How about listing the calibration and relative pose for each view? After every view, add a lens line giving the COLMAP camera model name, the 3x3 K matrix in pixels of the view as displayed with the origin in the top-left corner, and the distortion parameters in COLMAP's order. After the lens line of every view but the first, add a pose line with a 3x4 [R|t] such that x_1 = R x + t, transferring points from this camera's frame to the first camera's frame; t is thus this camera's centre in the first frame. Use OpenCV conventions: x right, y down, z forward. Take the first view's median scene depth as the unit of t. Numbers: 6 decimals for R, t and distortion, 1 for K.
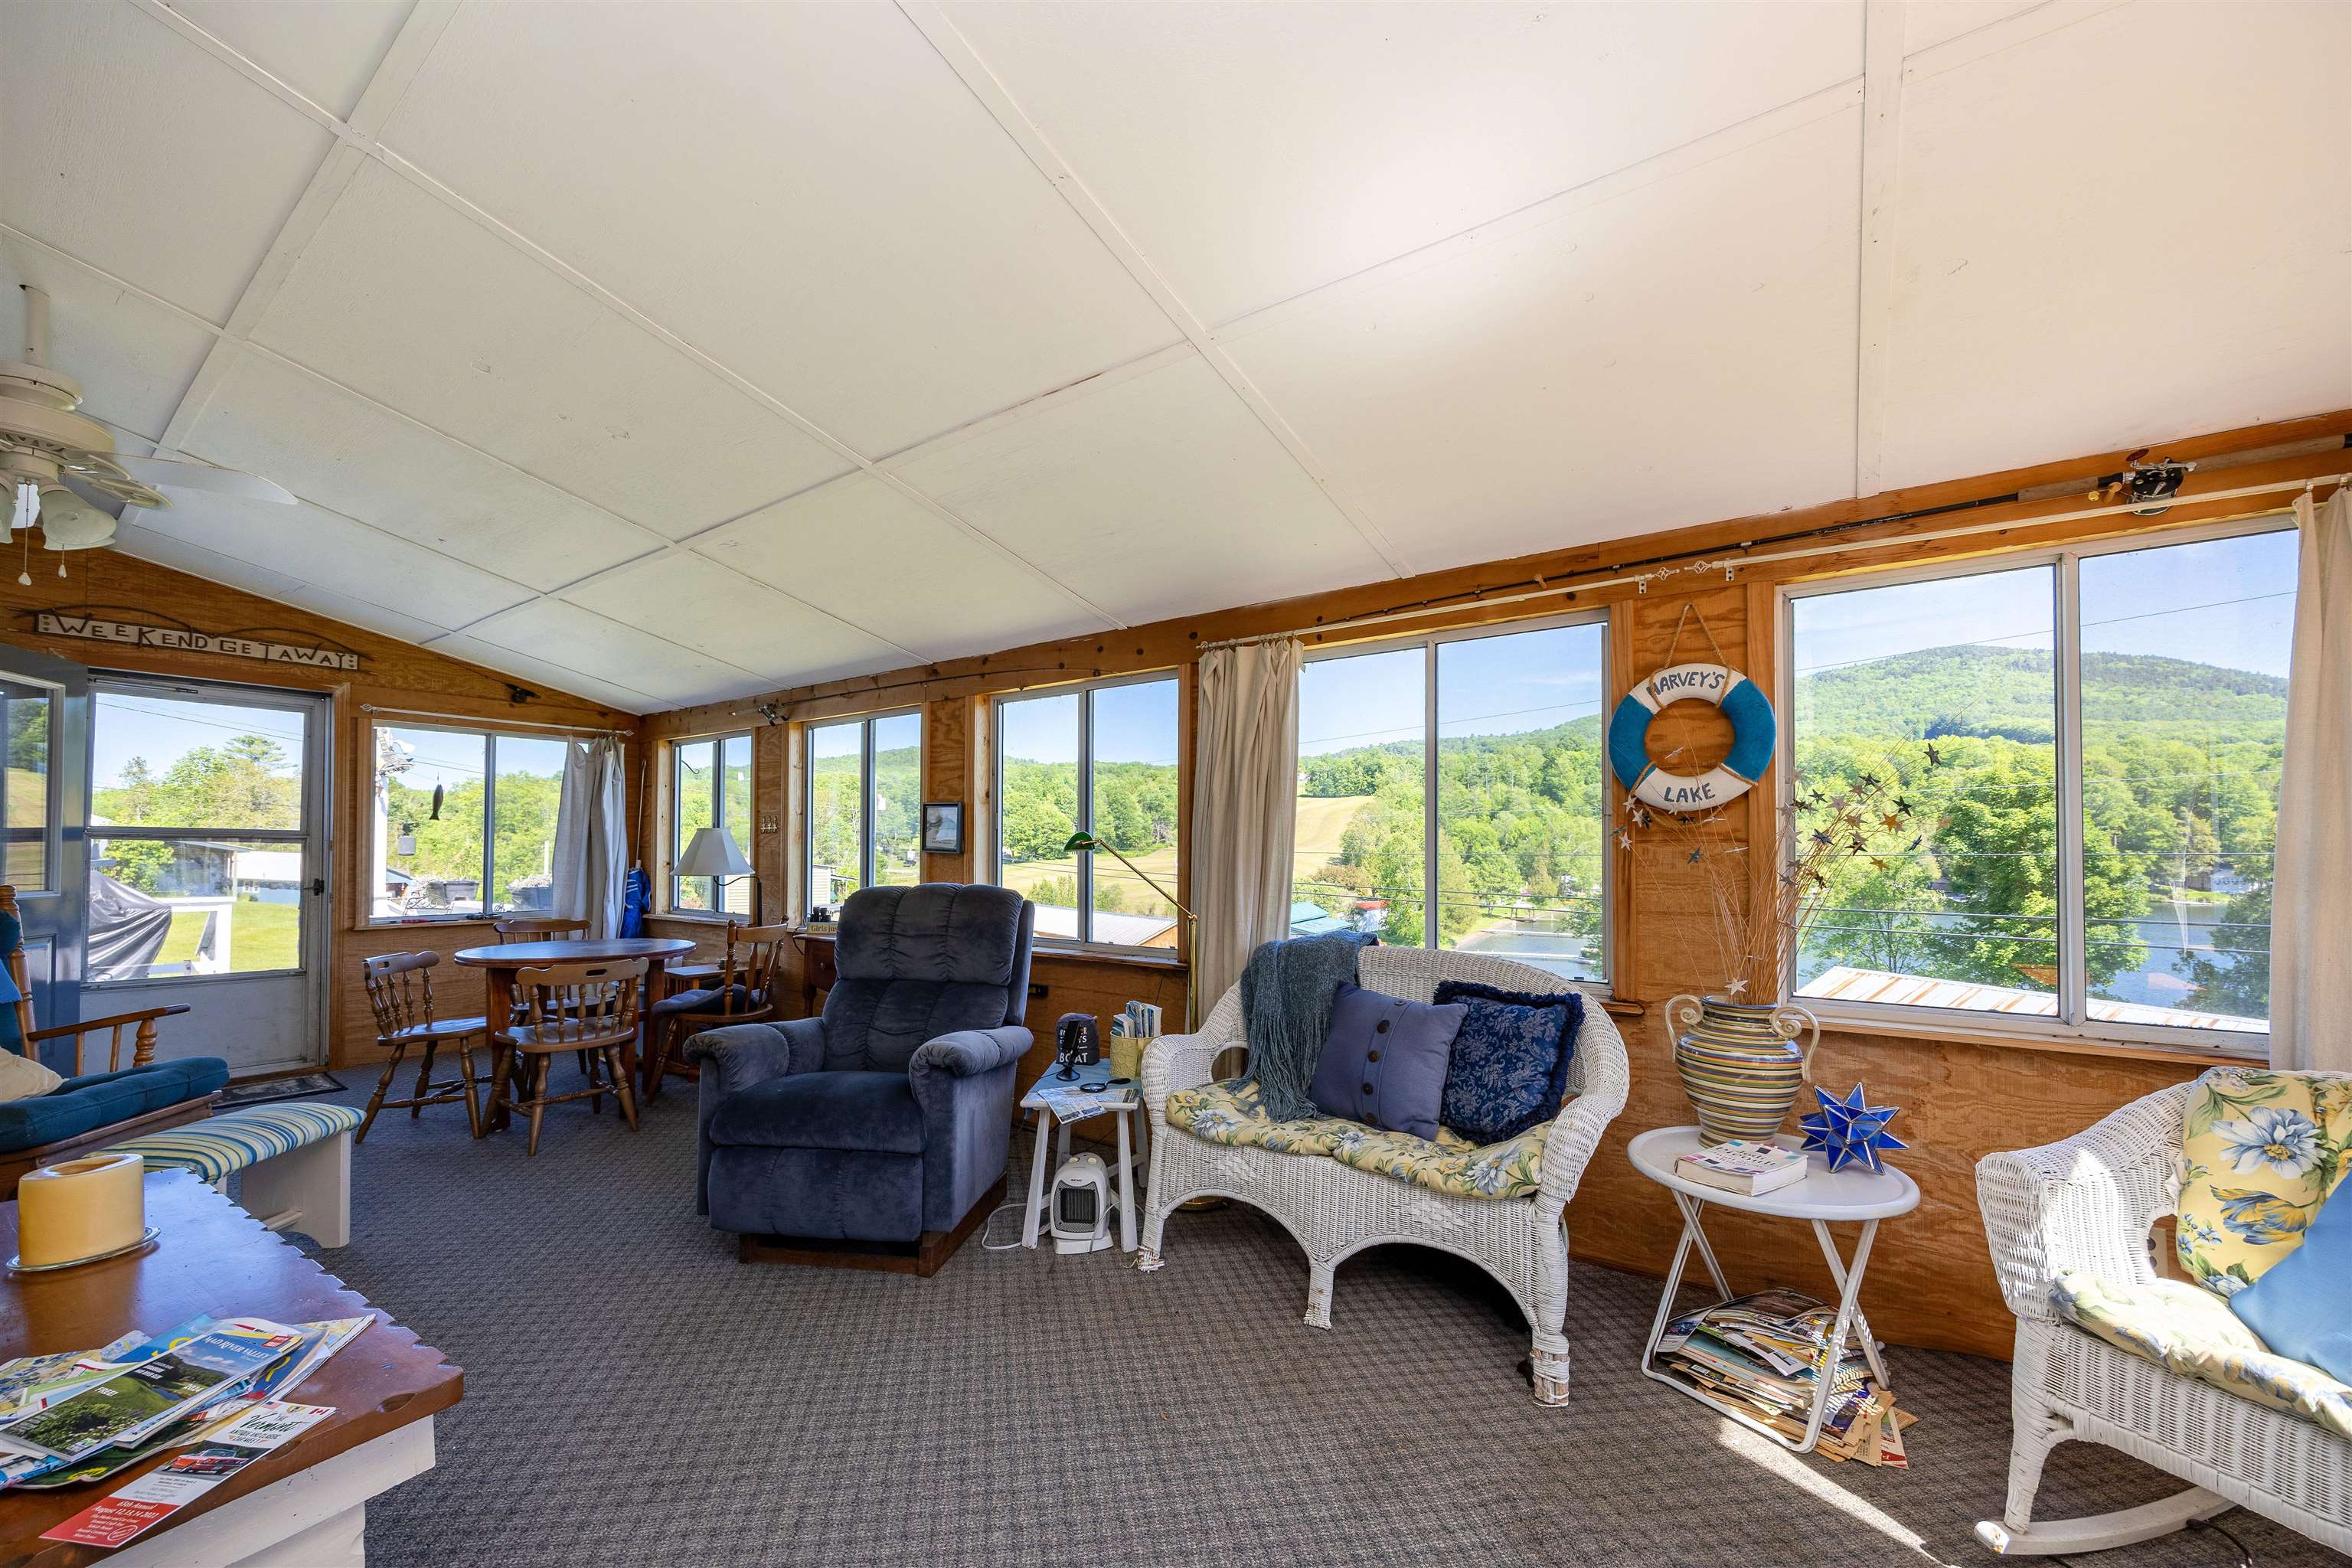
lens RADIAL K [[920.7, 0, 1197.8], [0, 920.7, 833.7], [0, 0, 1]] dist [-0.000985, -0.000180]
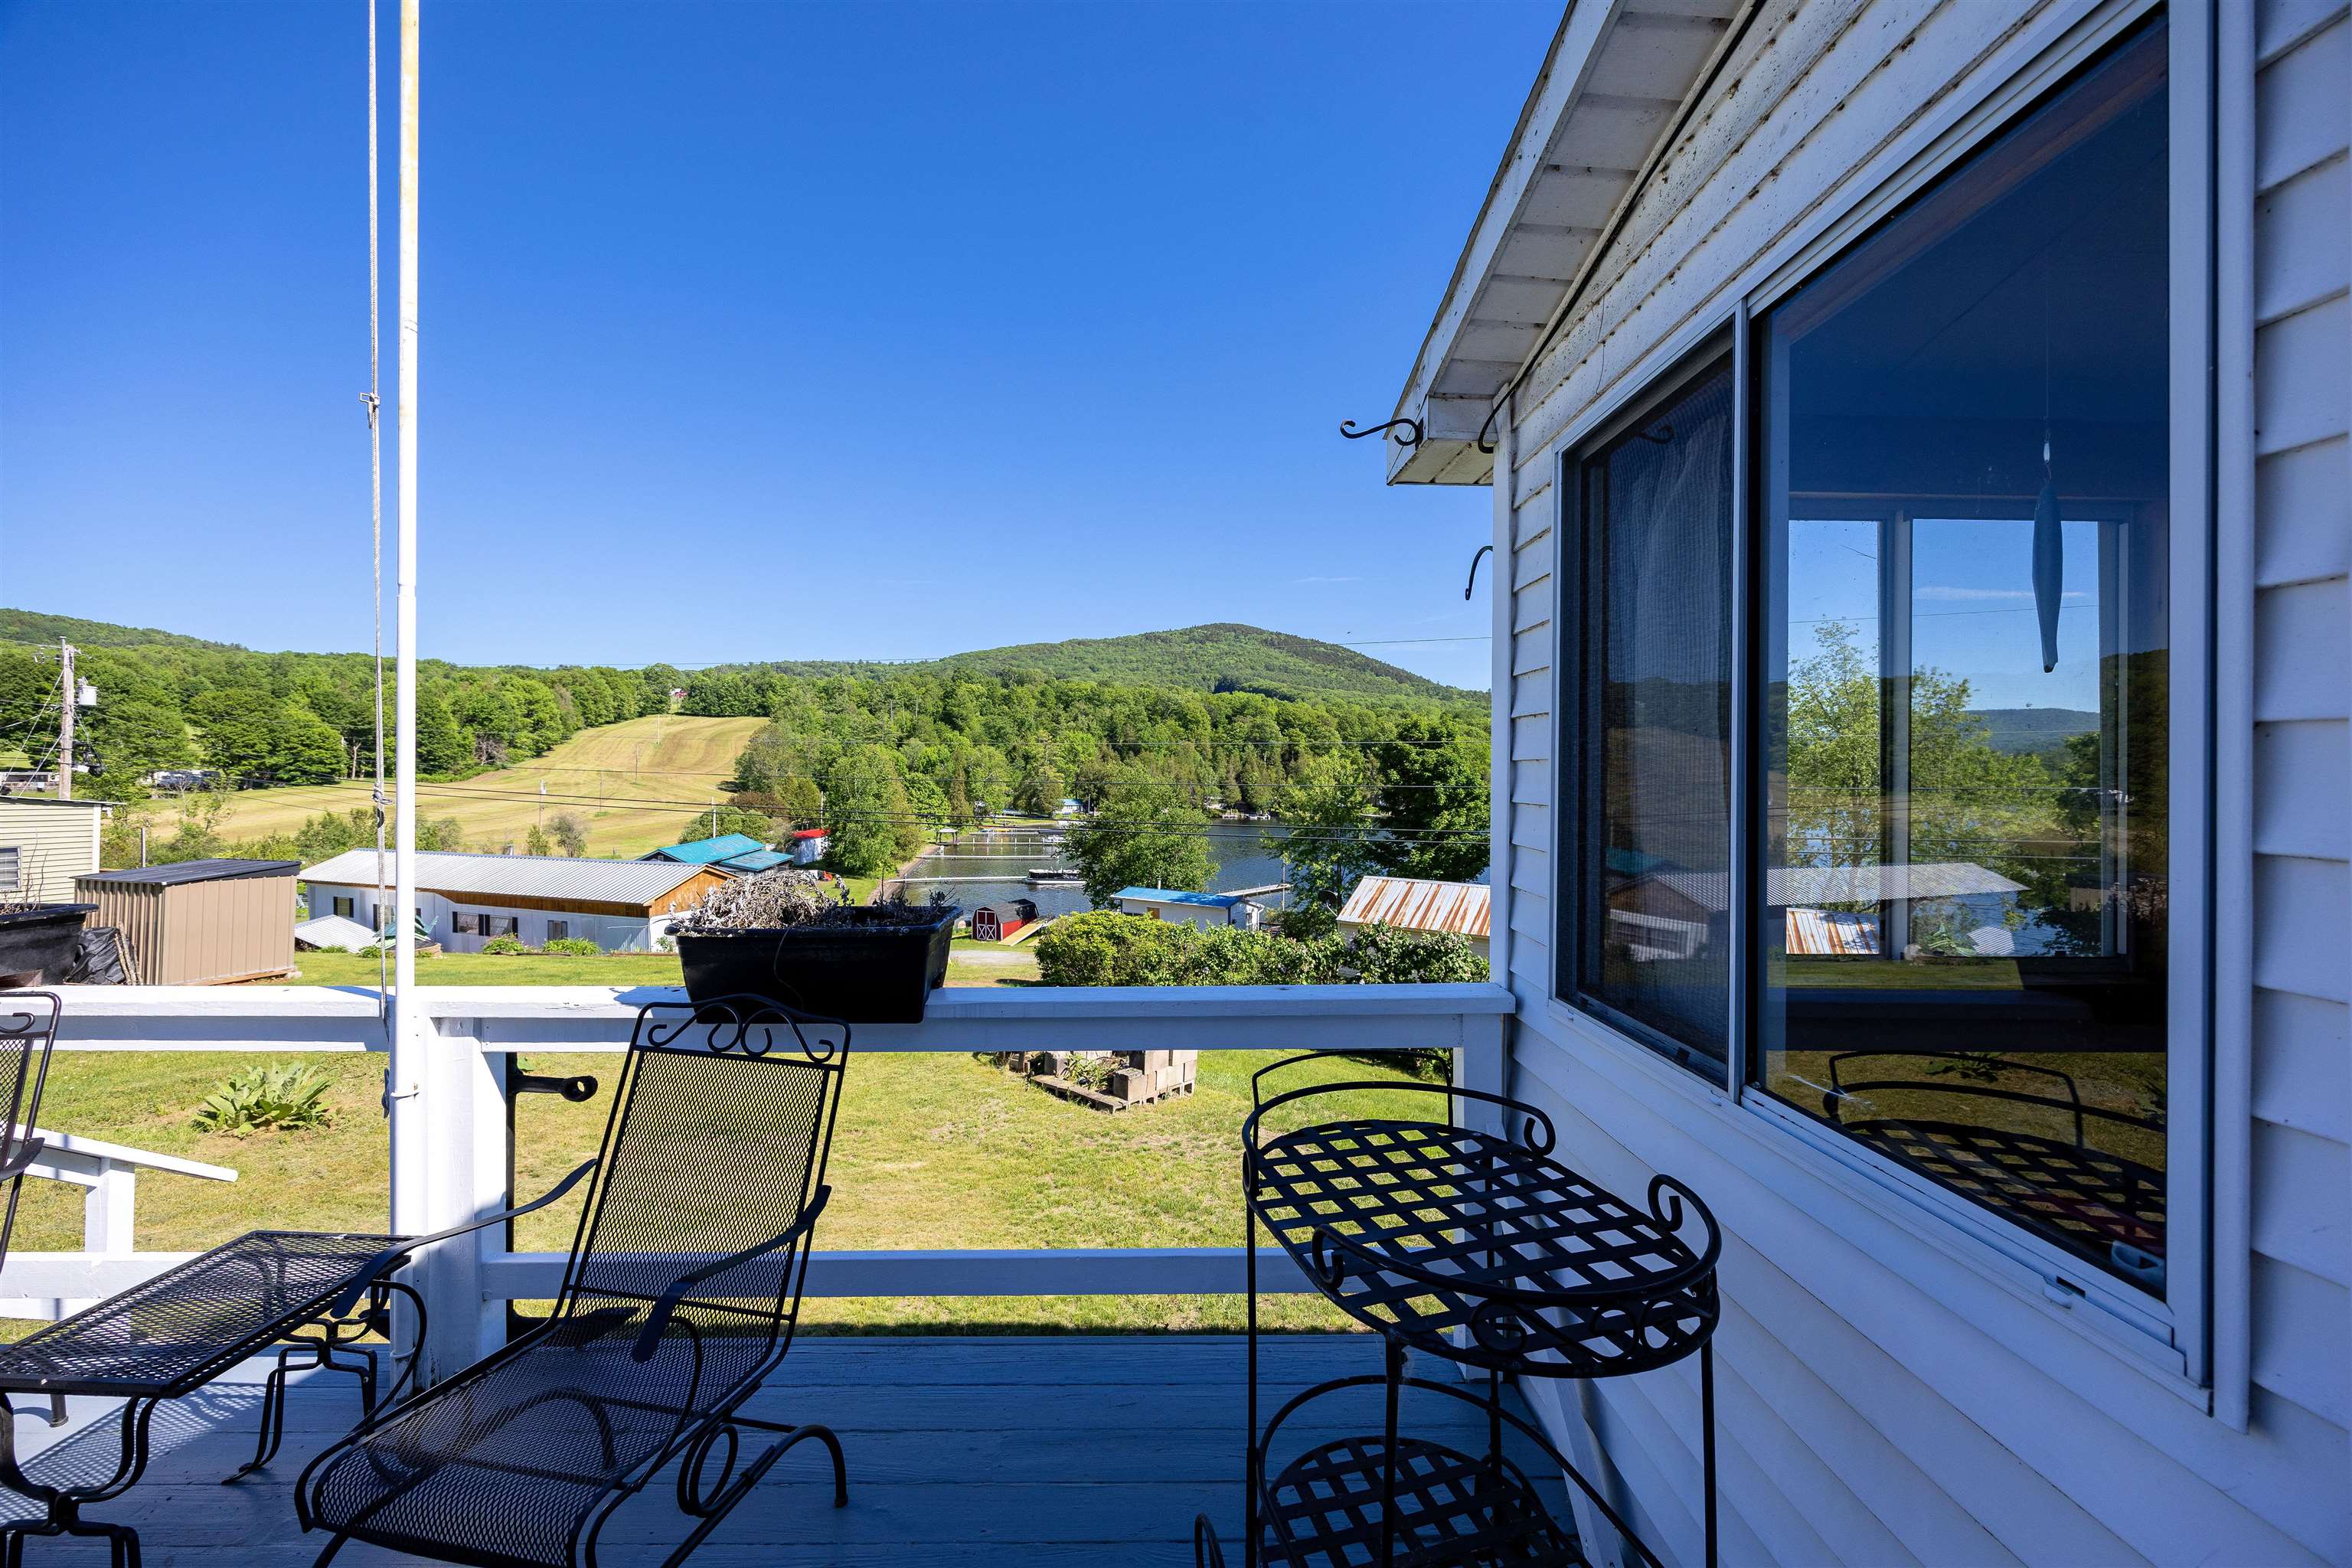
lens RADIAL K [[900.3, 0, 1180.8], [0, 900.3, 775.5], [0, 0, 1]] dist [-0.001412, -0.000396]
pose [[0.803670, 0.006719, 0.595037, -1.292348], [-0.017126, 0.999783, 0.011843, 0.009955], [-0.594829, -0.019708, 0.803611, 1.137277]]
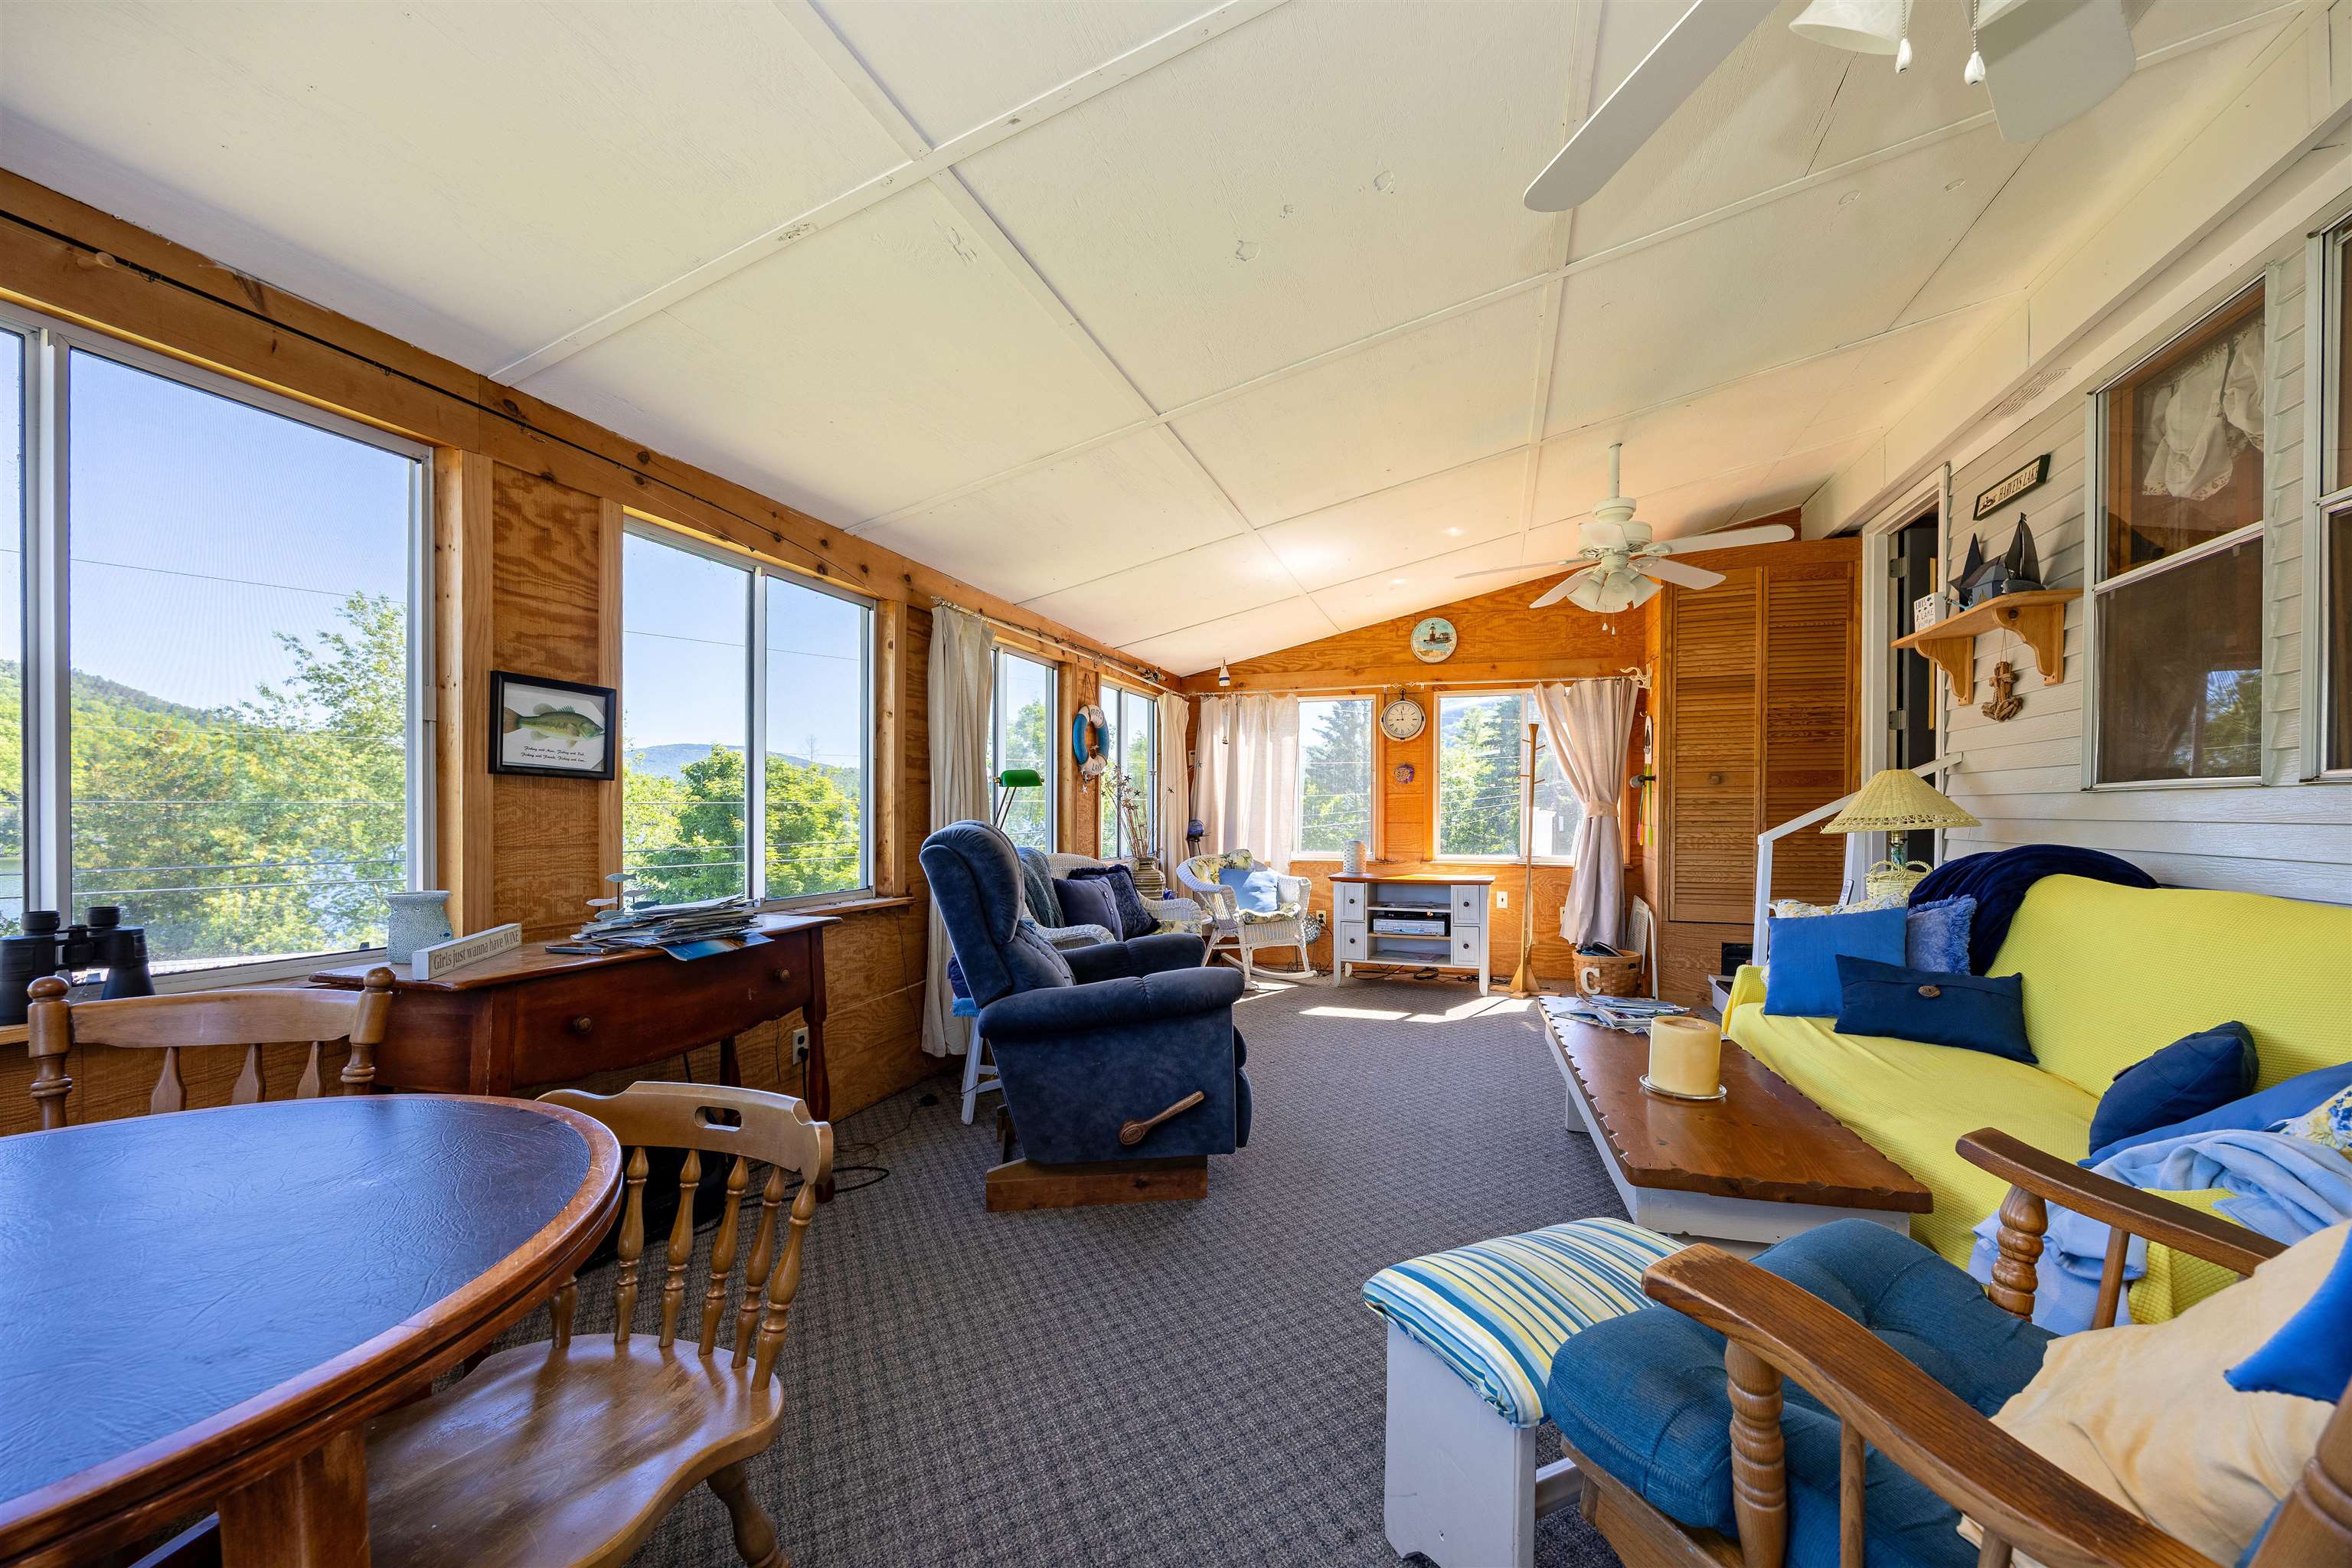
lens RADIAL K [[900.3, 0, 1187.5], [0, 900.3, 820.7], [0, 0, 1]] dist [-0.001412, -0.000396]
pose [[-0.288824, -0.012486, 0.957301, -0.857959], [-0.022805, 0.999721, 0.006159, 0.033561], [-0.957111, -0.020052, -0.289028, 0.796245]]
